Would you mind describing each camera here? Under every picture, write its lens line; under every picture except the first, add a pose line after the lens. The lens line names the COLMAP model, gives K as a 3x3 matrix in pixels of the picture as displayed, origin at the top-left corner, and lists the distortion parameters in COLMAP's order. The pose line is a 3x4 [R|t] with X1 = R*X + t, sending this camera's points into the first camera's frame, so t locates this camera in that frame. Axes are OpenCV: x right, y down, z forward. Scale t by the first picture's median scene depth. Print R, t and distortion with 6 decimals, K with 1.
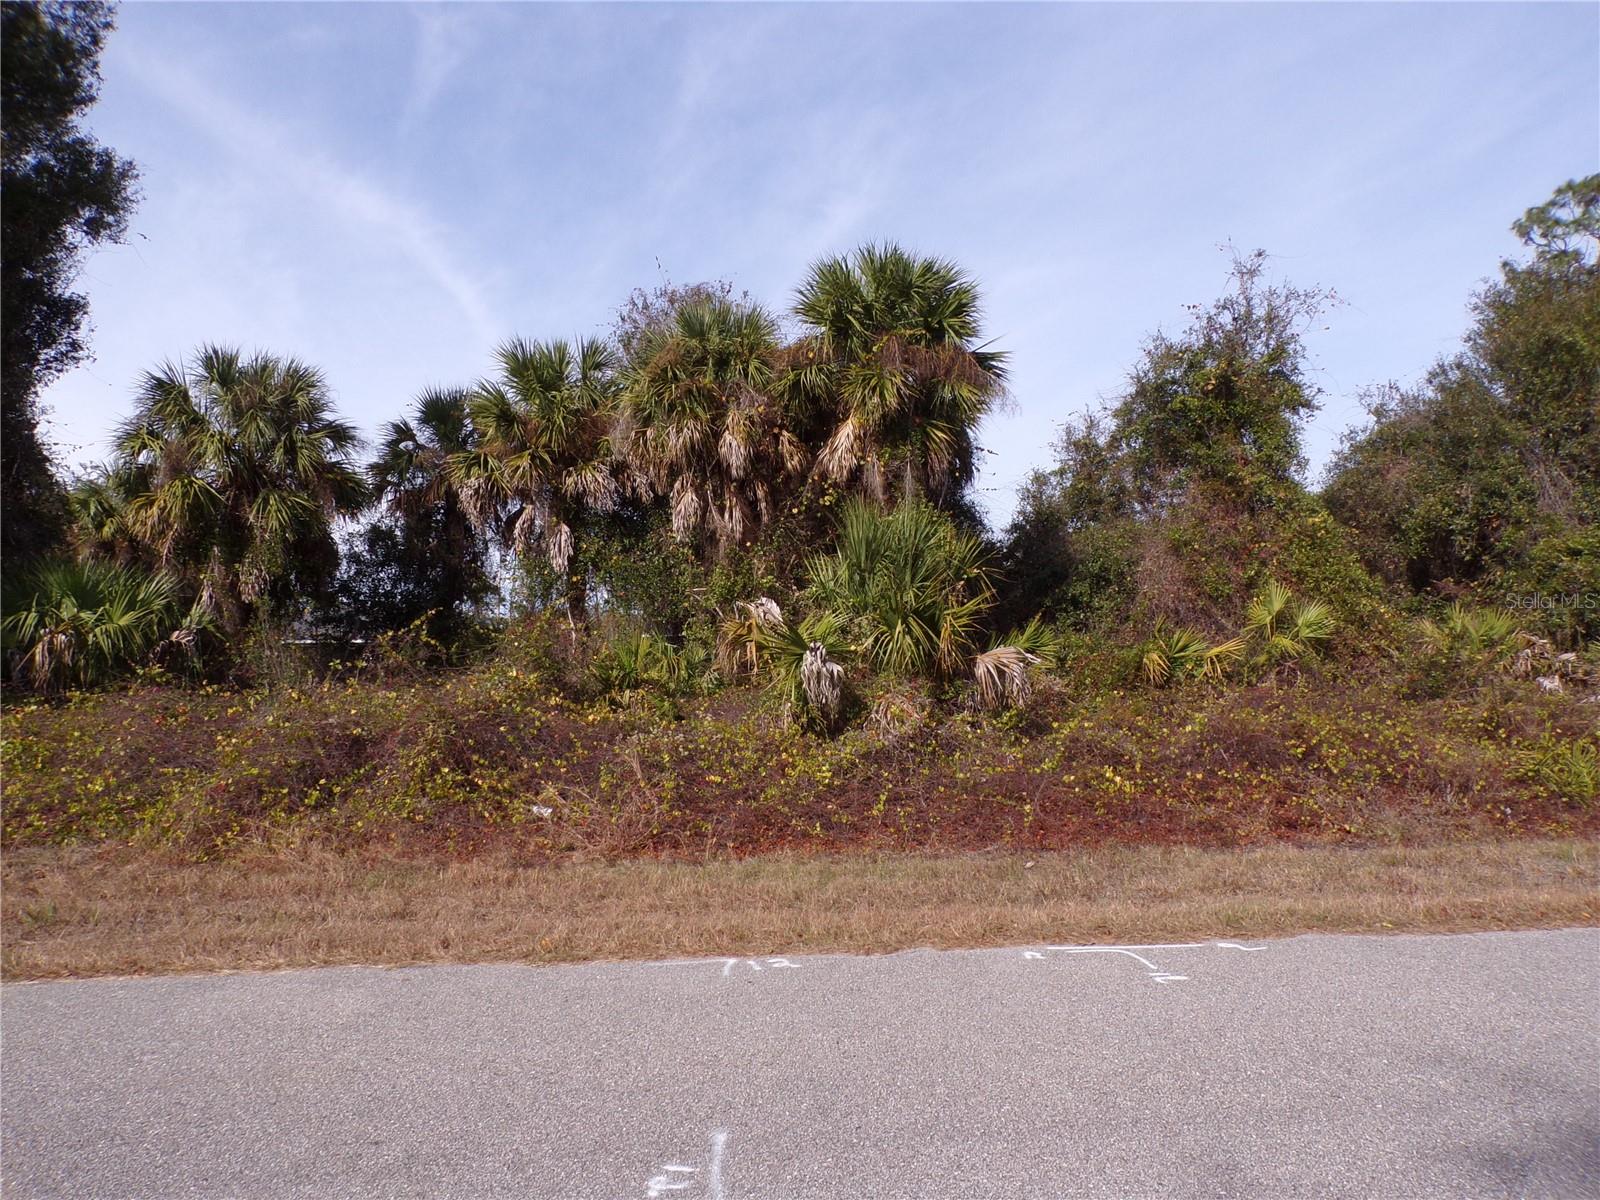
lens RADIAL K [[1082.5, 0, 797.0], [0, 1082.5, 603.6], [0, 0, 1]] dist [-0.013480, 0.020468]
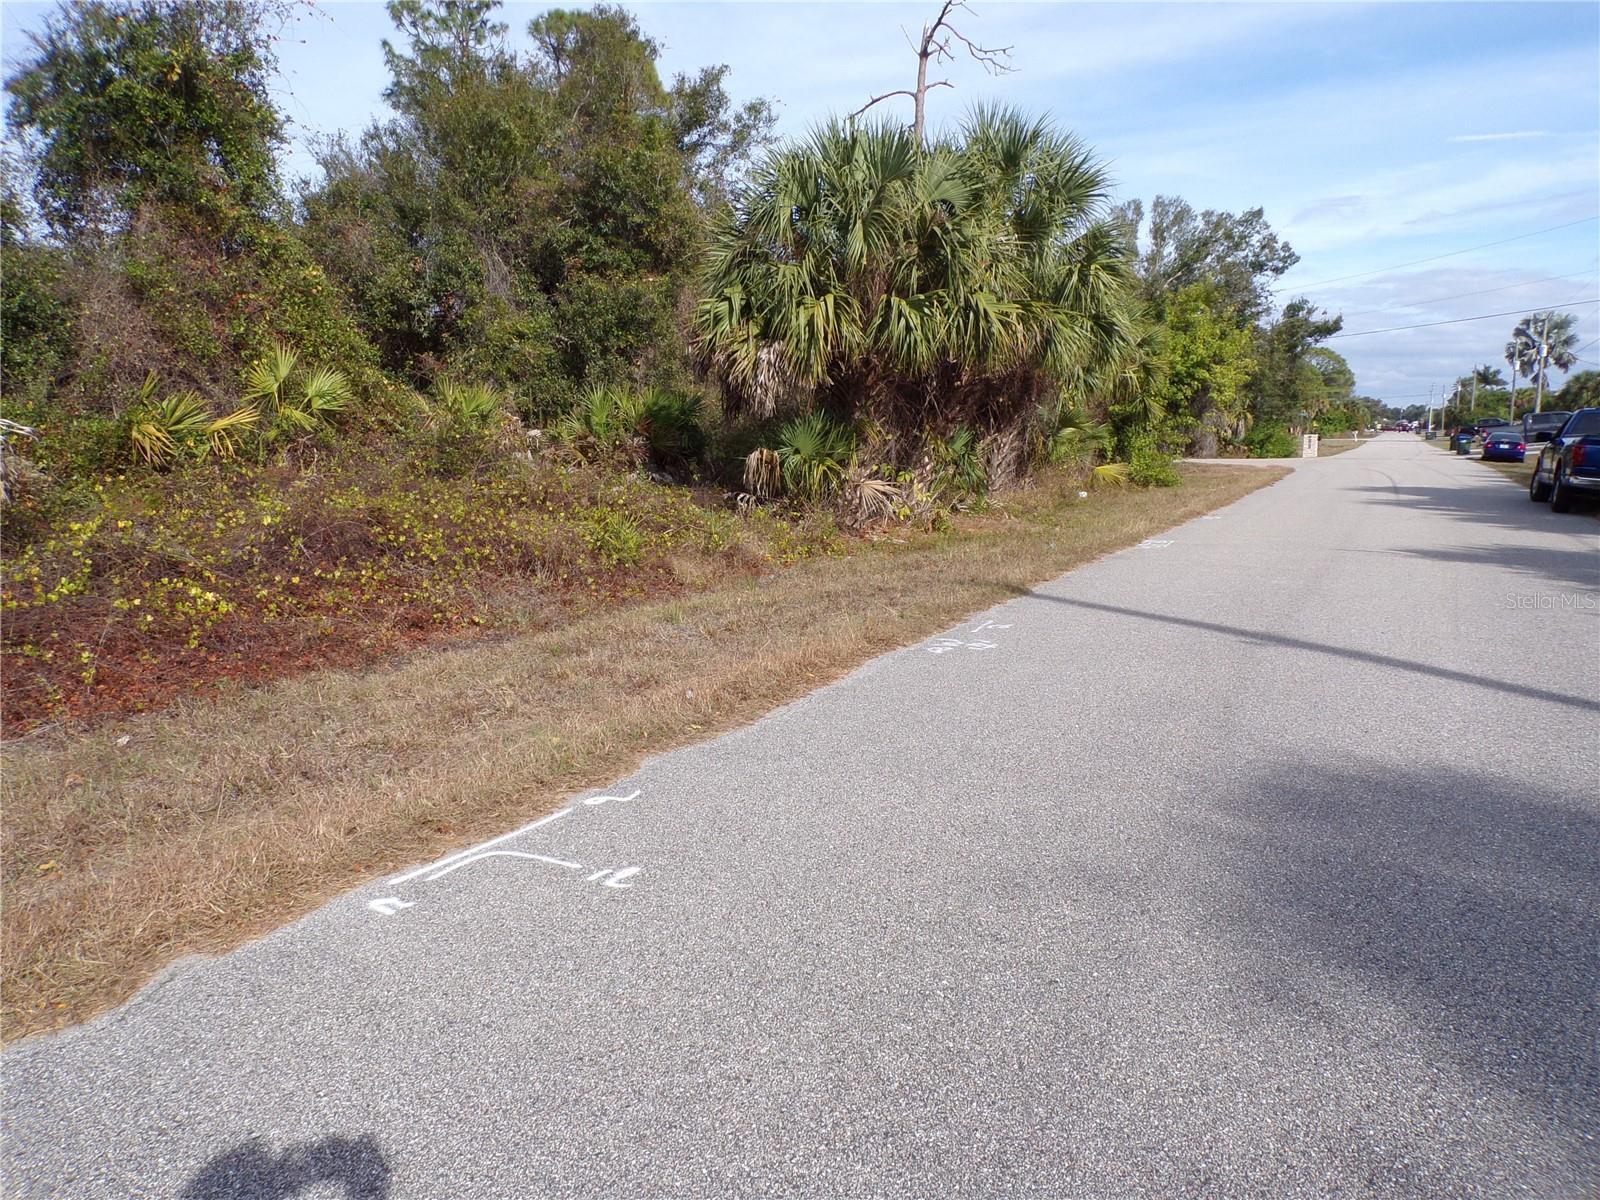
lens RADIAL K [[1082.5, 0, 791.1], [0, 1082.5, 609.4], [0, 0, 1]] dist [-0.013480, 0.020468]
pose [[0.569011, -0.127879, 0.812326, -0.038634], [-0.040854, 0.982219, 0.183242, 0.012504], [-0.821315, -0.137453, 0.553669, 0.153322]]
